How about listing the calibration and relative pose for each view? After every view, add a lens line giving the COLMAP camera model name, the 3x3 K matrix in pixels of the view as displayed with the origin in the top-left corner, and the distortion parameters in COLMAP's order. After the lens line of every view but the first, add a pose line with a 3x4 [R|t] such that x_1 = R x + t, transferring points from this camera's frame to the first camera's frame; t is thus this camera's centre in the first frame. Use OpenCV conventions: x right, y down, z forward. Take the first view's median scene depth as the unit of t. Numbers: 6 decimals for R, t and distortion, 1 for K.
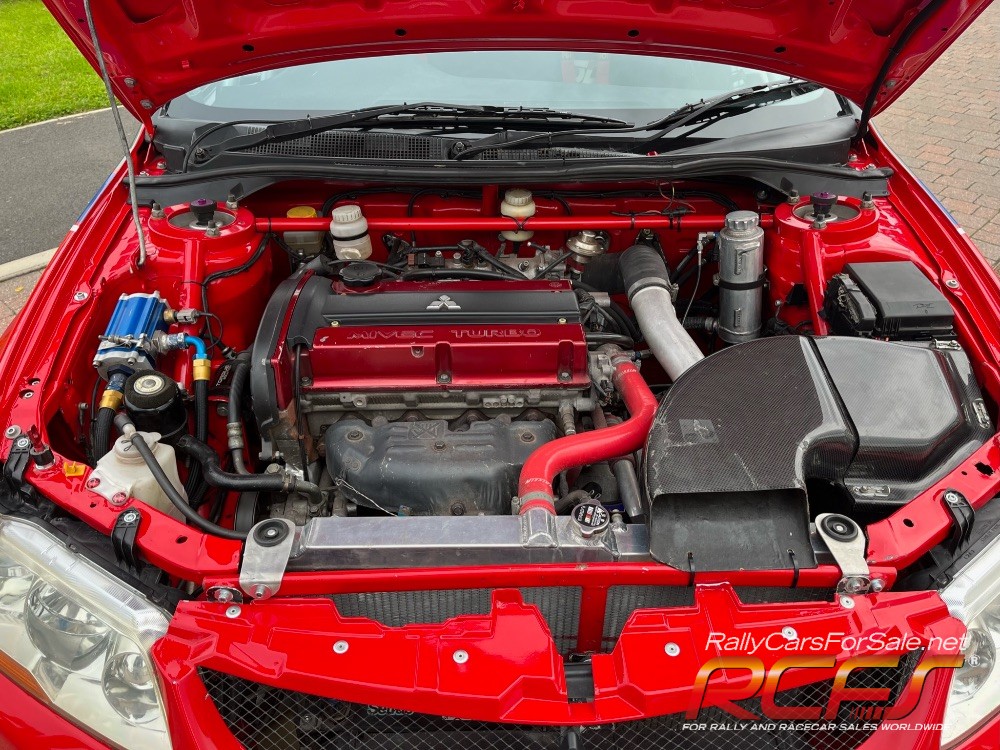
lens RADIAL K [[753.1, 0, 515.0], [0, 753.1, 367.8], [0, 0, 1]] dist [0.044843, -0.007446]
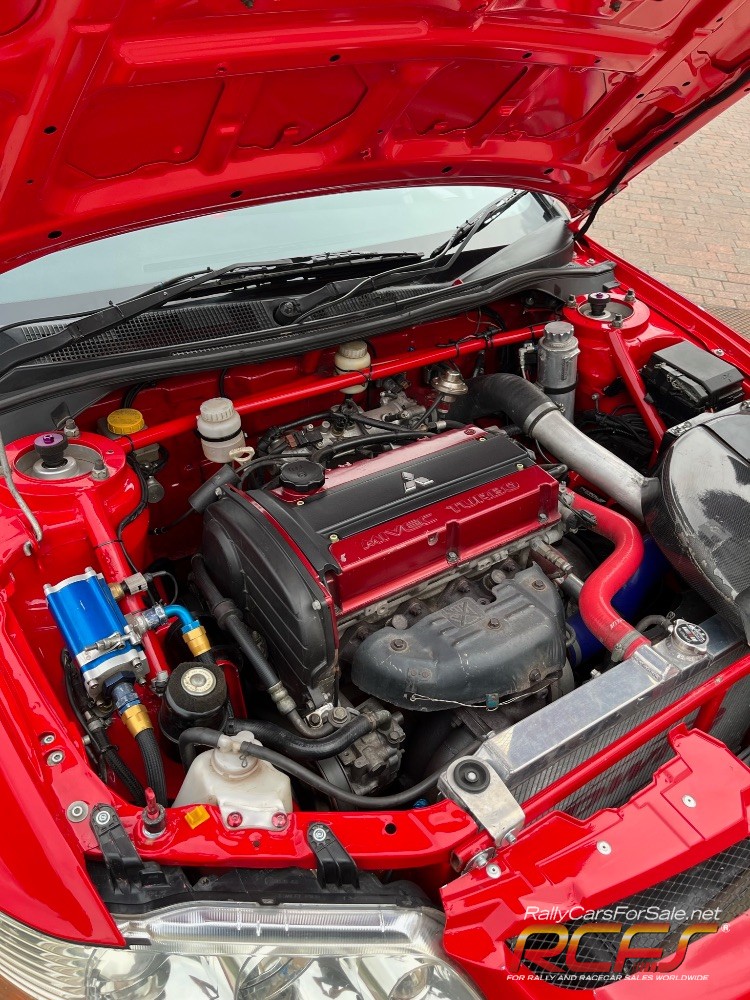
lens RADIAL K [[753.1, 0, 375.0], [0, 753.1, 500.0], [0, 0, 1]] dist [0.044843, -0.007446]
pose [[0.844000, -0.288807, 0.451945, -0.500045], [0.254630, 0.957387, 0.136284, -0.179262], [-0.472046, 0.000055, 0.881574, 0.153776]]
